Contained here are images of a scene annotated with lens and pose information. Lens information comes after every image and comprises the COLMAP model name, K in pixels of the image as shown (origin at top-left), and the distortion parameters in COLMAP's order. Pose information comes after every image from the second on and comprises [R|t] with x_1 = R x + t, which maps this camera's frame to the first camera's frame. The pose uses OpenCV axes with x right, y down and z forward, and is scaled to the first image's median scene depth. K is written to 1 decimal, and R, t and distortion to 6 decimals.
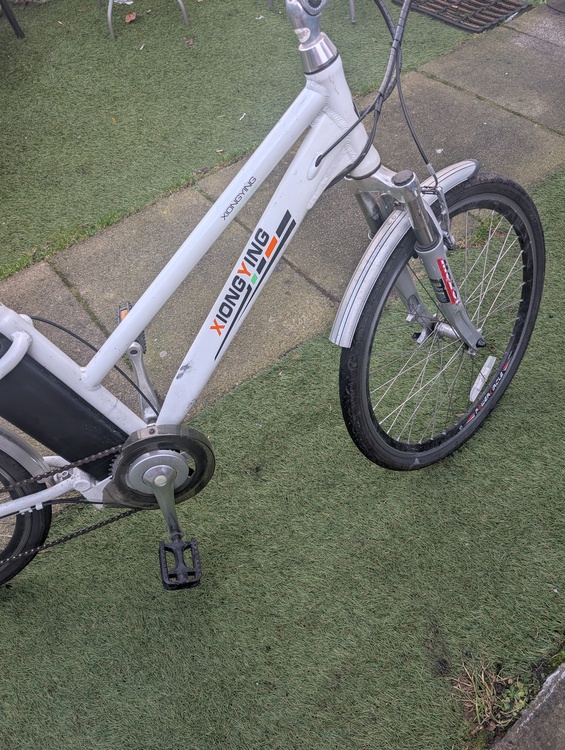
lens RADIAL K [[553.1, 0, 277.5], [0, 553.1, 375.8], [0, 0, 1]] dist [0.023939, -0.025764]
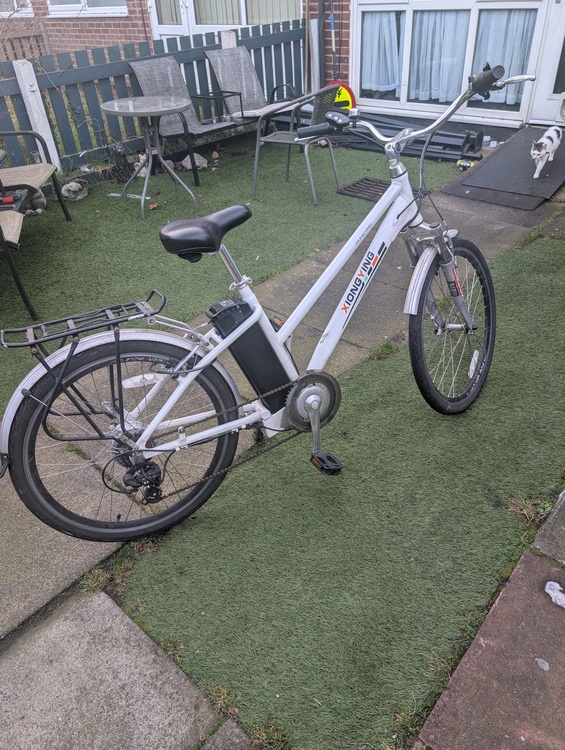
lens RADIAL K [[553.1, 0, 277.5], [0, 553.1, 375.8], [0, 0, 1]] dist [0.023939, -0.025764]
pose [[0.986933, -0.065033, 0.147422, -0.621704], [0.107923, 0.946182, -0.305109, 0.666333], [-0.119646, 0.317032, 0.940838, -0.634563]]
